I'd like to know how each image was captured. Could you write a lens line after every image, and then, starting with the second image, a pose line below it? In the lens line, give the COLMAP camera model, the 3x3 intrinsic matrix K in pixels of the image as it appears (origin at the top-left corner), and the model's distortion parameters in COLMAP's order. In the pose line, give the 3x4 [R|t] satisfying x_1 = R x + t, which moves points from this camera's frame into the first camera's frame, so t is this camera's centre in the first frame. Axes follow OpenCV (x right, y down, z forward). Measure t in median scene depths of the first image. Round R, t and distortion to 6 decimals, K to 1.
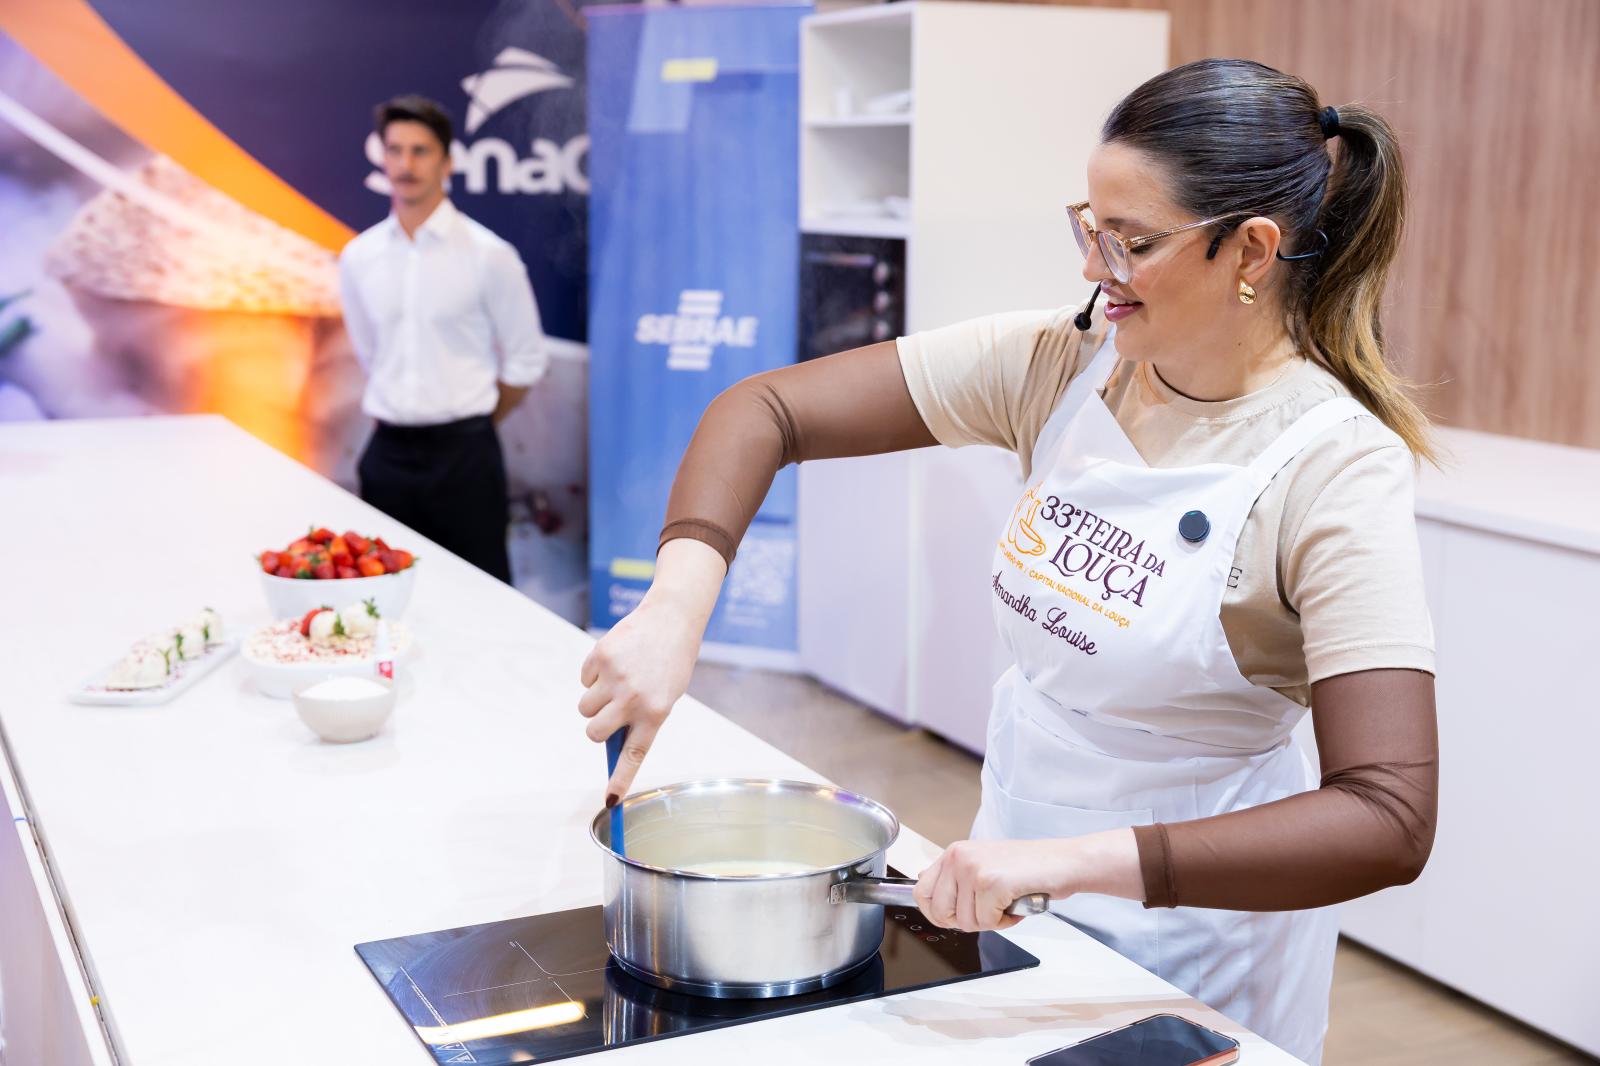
lens RADIAL K [[2011.4, 0, 800.0], [0, 2011.4, 533.0], [0, 0, 1]] dist [0.027334, -0.001661]
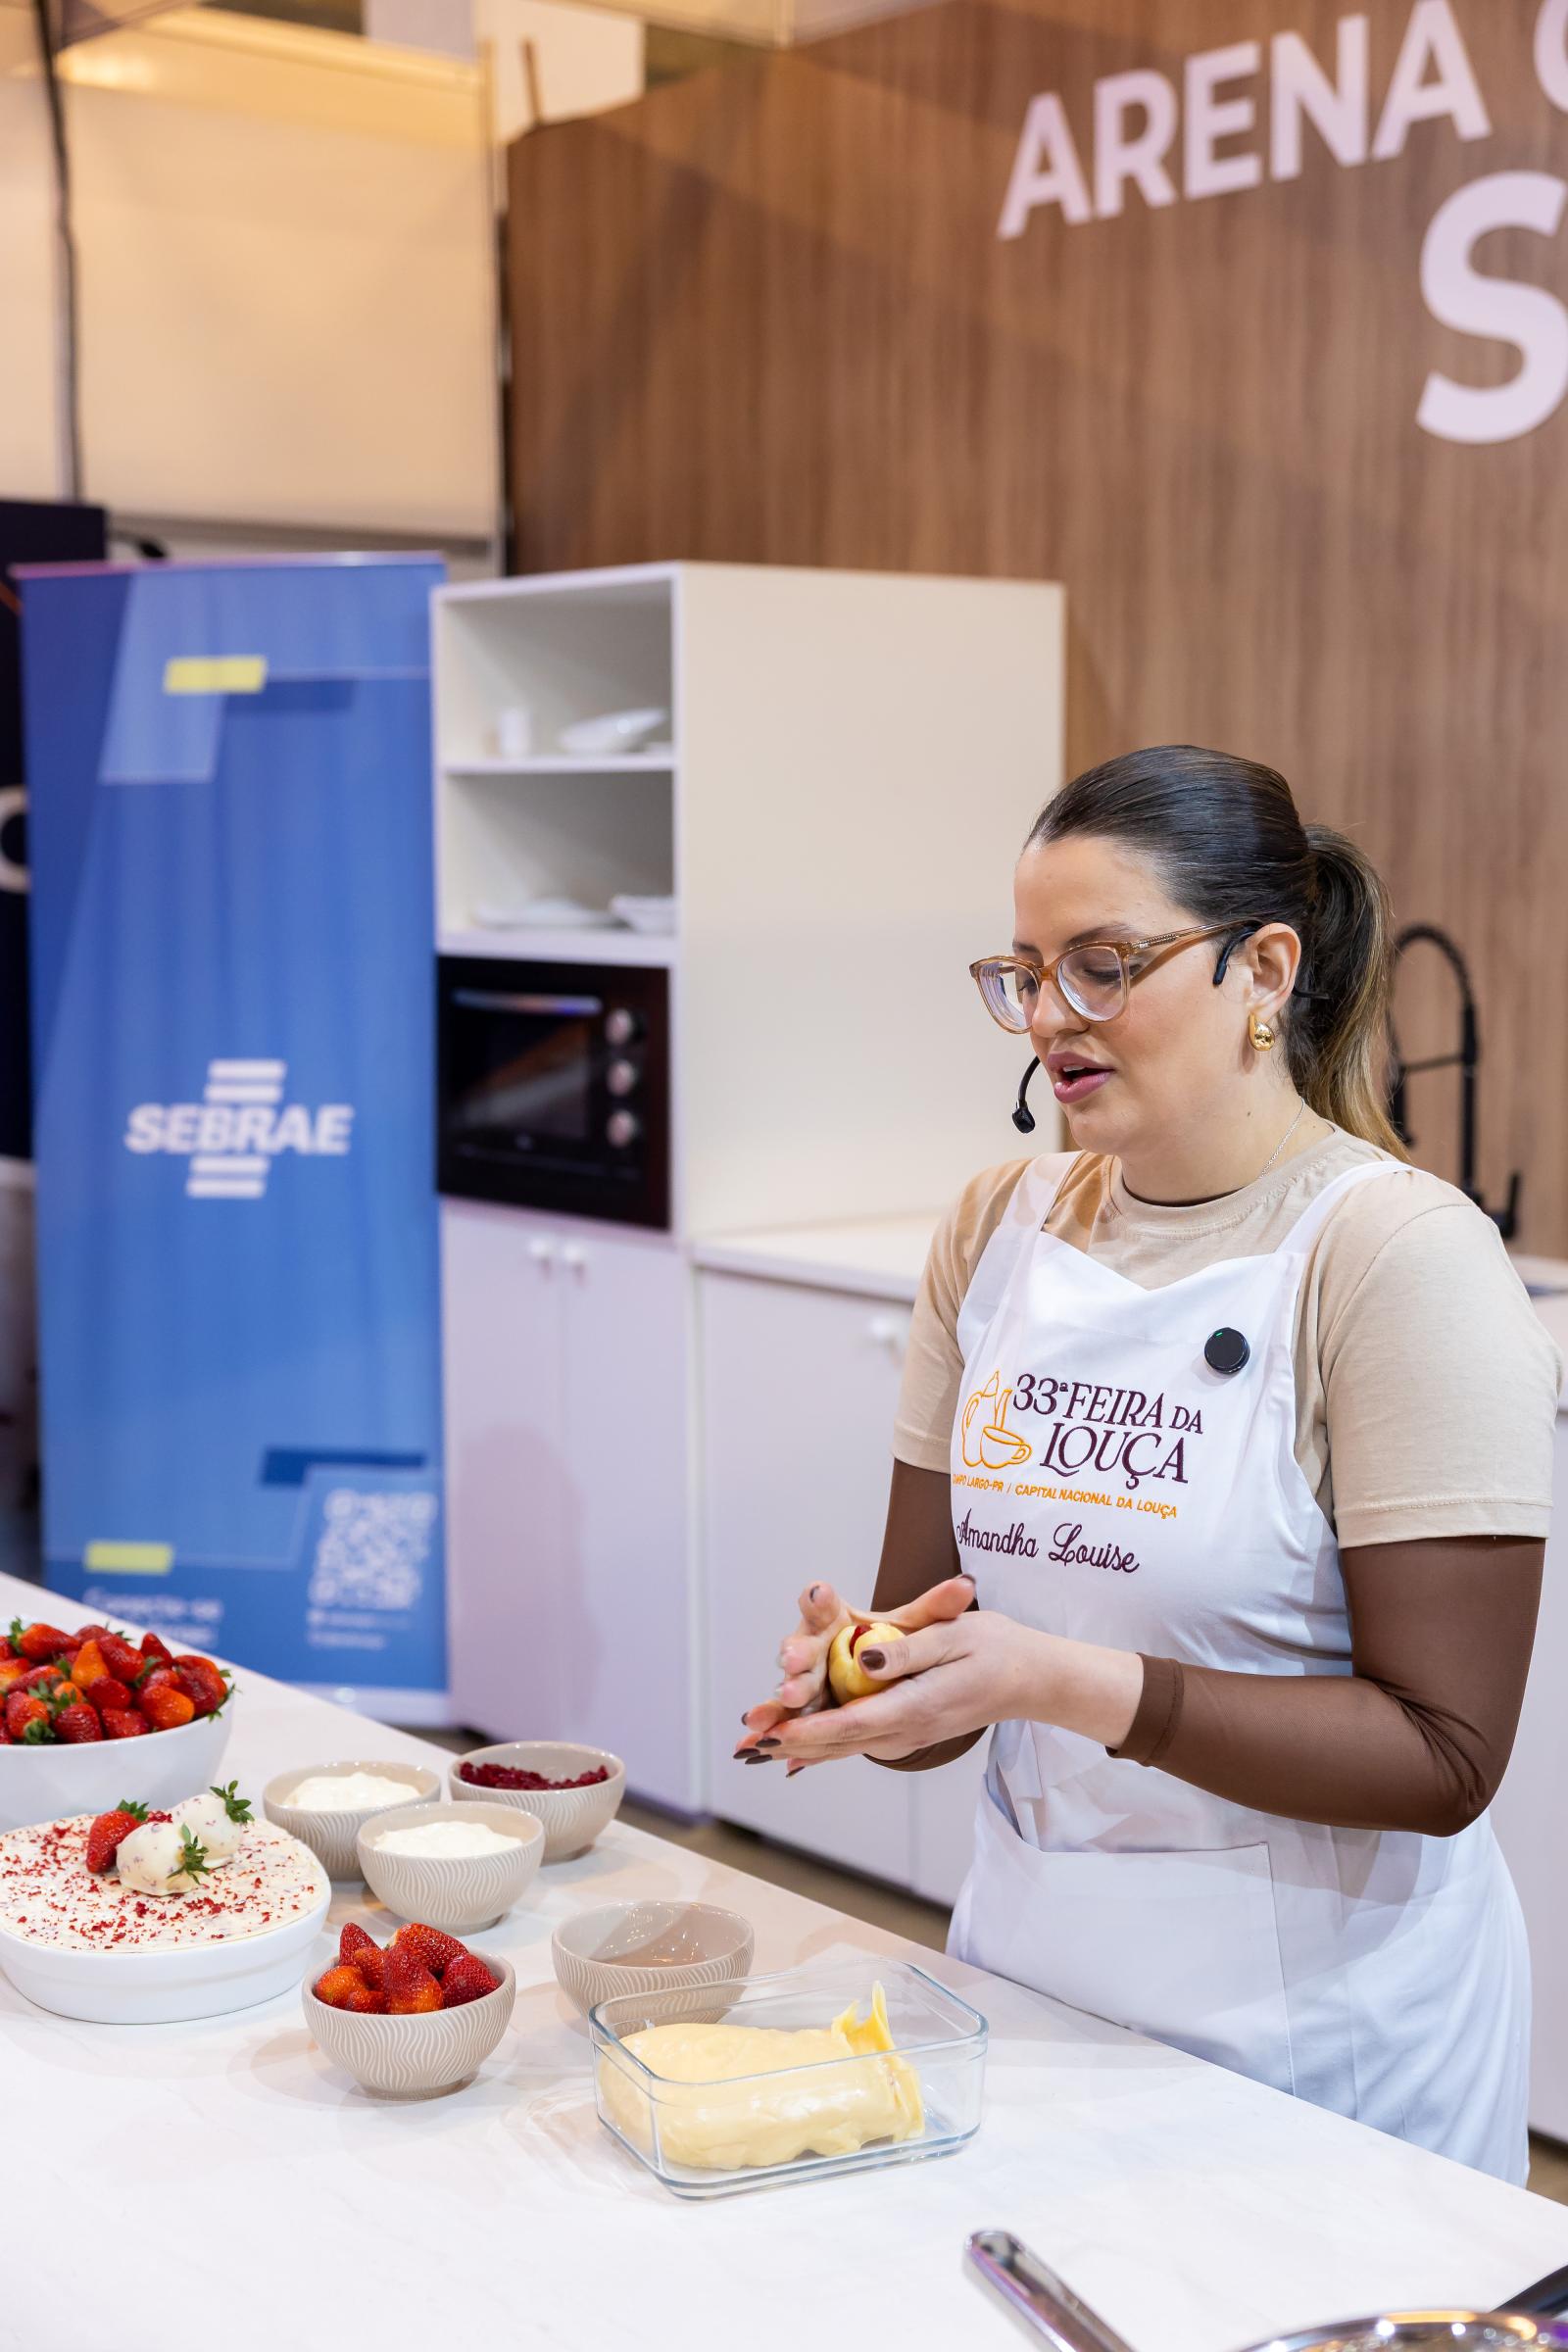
lens RADIAL K [[3263.4, 0, 784.0], [0, 3263.4, 1176.0], [0, 0, 1]] dist [0.026212, 0.004603]
pose [[0.976349, -0.033752, 0.213548, -0.138627], [0.047965, 0.996940, -0.061727, -0.033376], [-0.210811, 0.070510, 0.974980, 0.104794]]
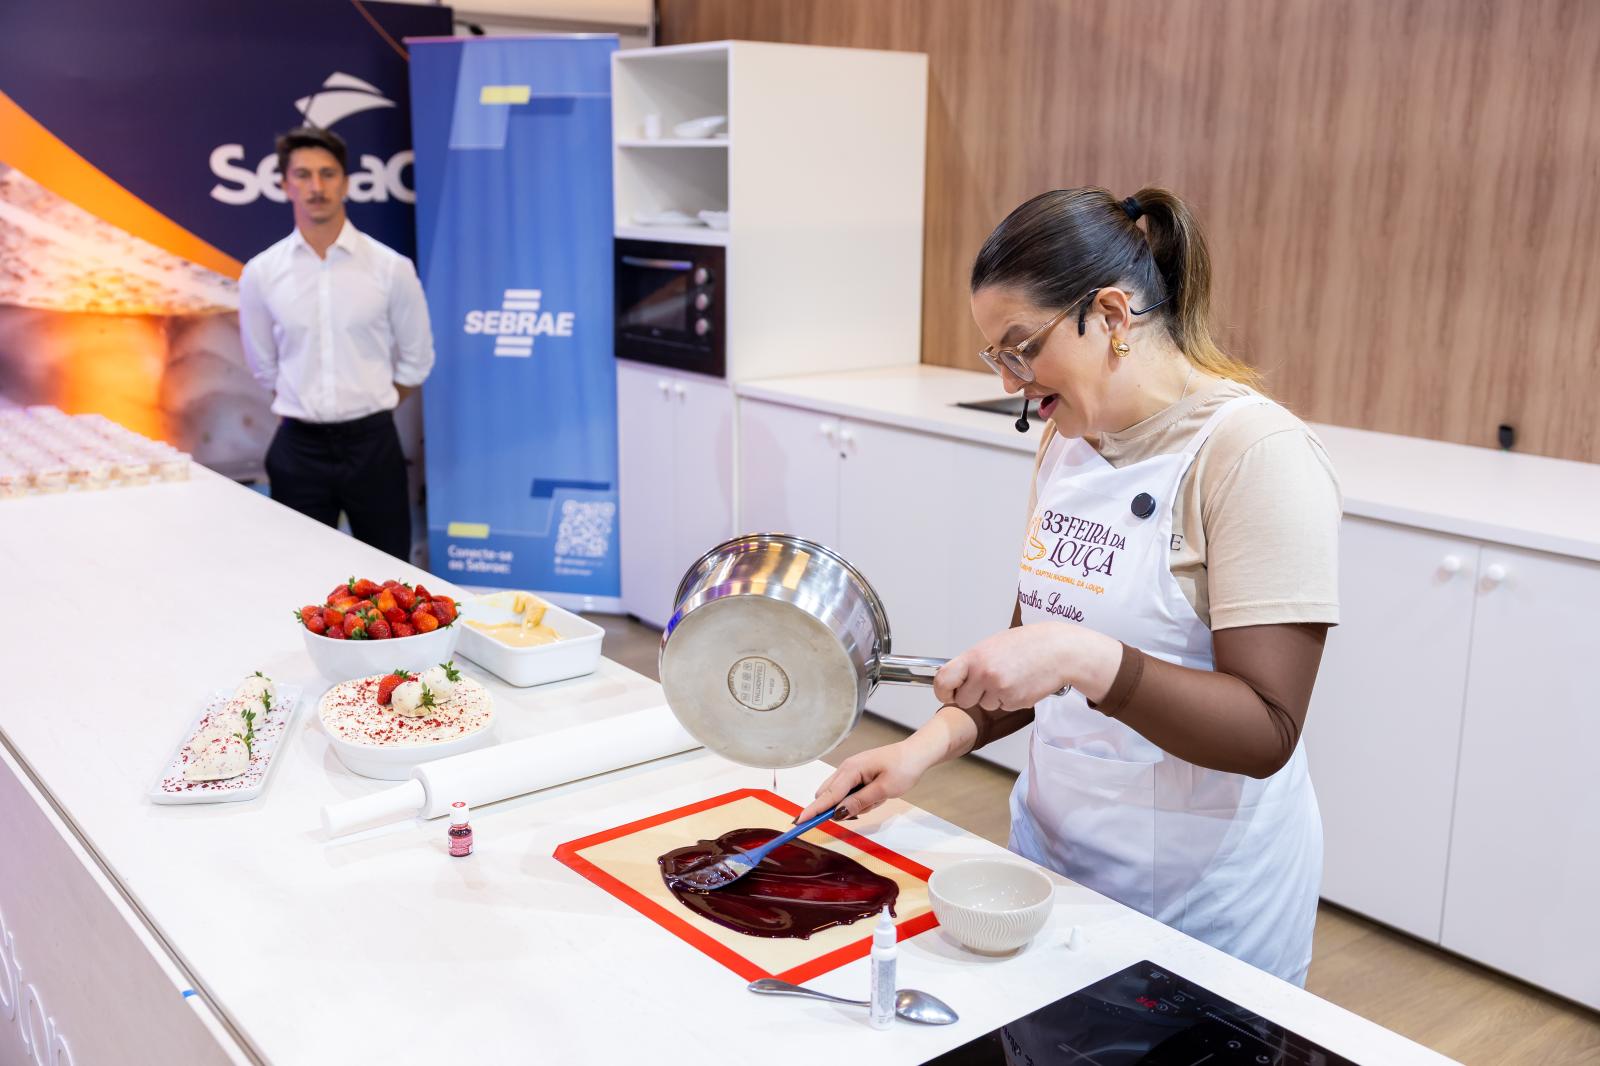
lens RADIAL K [[1553.1, 0, 800.0], [0, 1553.1, 533.0], [0, 0, 1]] dist [0.012812, 0.006728]
pose [[0.978759, -0.043858, 0.200266, -0.109455], [0.032637, 0.997725, 0.058993, -0.039497], [-0.202398, -0.051204, 0.977964, 0.125173]]
